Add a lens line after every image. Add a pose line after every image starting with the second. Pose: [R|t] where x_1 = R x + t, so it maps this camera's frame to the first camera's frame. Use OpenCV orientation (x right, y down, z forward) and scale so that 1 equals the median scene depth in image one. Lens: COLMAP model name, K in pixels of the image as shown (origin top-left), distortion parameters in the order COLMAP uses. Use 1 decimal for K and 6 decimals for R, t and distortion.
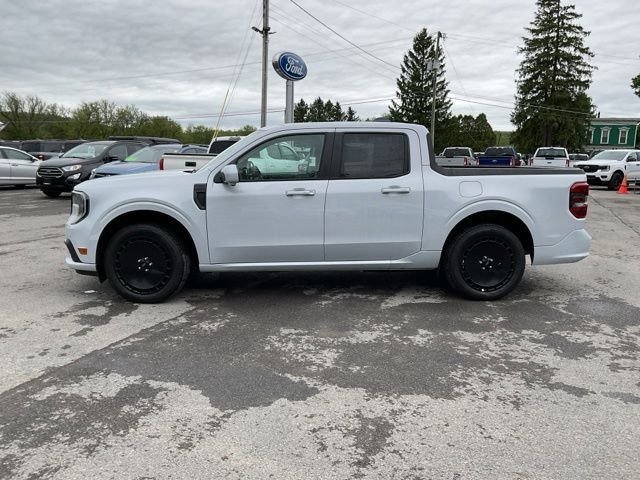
lens RADIAL K [[529.4, 0, 318.4], [0, 529.4, 240.3], [0, 0, 1]] dist [0.068928, -0.137637]
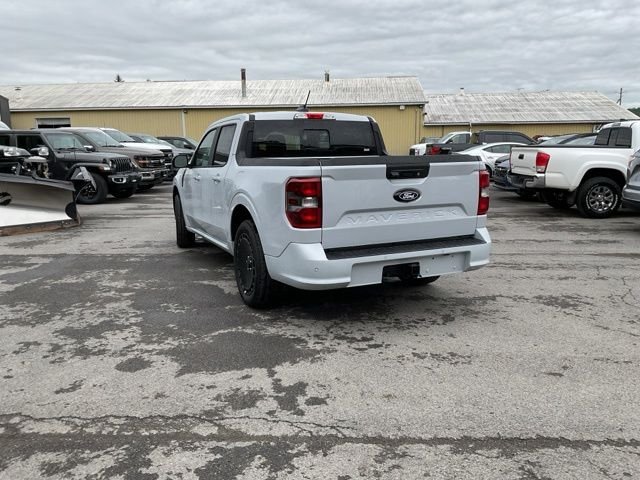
lens RADIAL K [[529.4, 0, 318.4], [0, 529.4, 240.3], [0, 0, 1]] dist [0.068928, -0.137637]
pose [[0.344916, 0.139913, -0.928147, 0.091039], [-0.132992, 0.986137, 0.099233, -0.007718], [0.929164, 0.089209, 0.358742, 0.060485]]
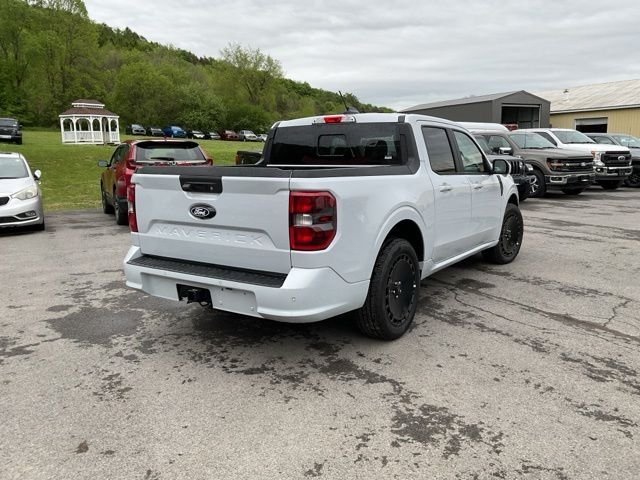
lens RADIAL K [[529.4, 0, 318.4], [0, 529.4, 240.3], [0, 0, 1]] dist [0.068928, -0.137637]
pose [[-0.615152, 0.115102, -0.779961, 0.073088], [-0.128699, 0.961356, 0.243375, -0.019507], [0.777833, 0.250093, -0.576566, 0.129769]]
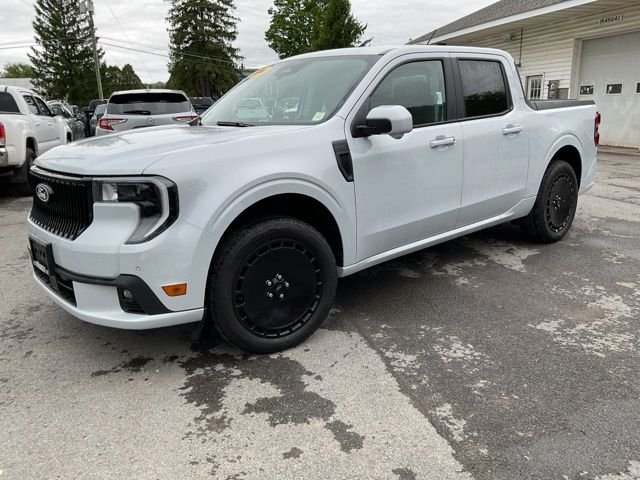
lens RADIAL K [[529.4, 0, 318.4], [0, 529.4, 240.3], [0, 0, 1]] dist [0.068928, -0.137637]
pose [[0.797901, -0.184780, 0.573769, -0.044942], [0.136346, 0.982512, 0.126806, -0.005312], [-0.587166, -0.022948, 0.809141, 0.036812]]
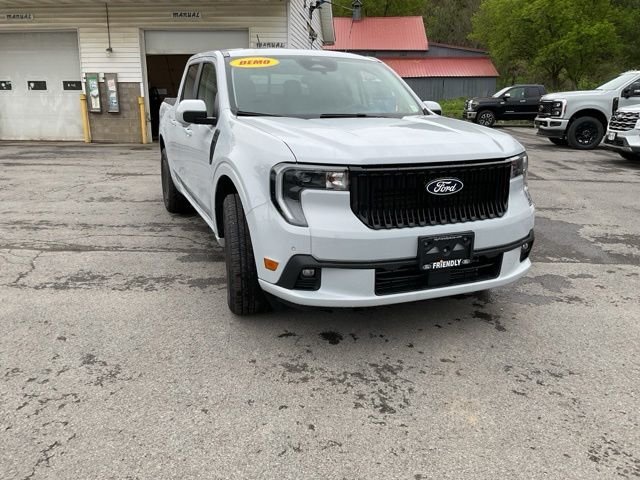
lens RADIAL K [[529.5, 0, 320.0], [0, 529.5, 240.0], [0, 0, 1]] dist [-0.003263, -0.009776]
pose [[-0.306163, -0.271274, 0.912510, -0.072623], [0.141189, 0.935000, 0.325331, -0.017384], [-0.941451, 0.228441, -0.247961, 0.104303]]
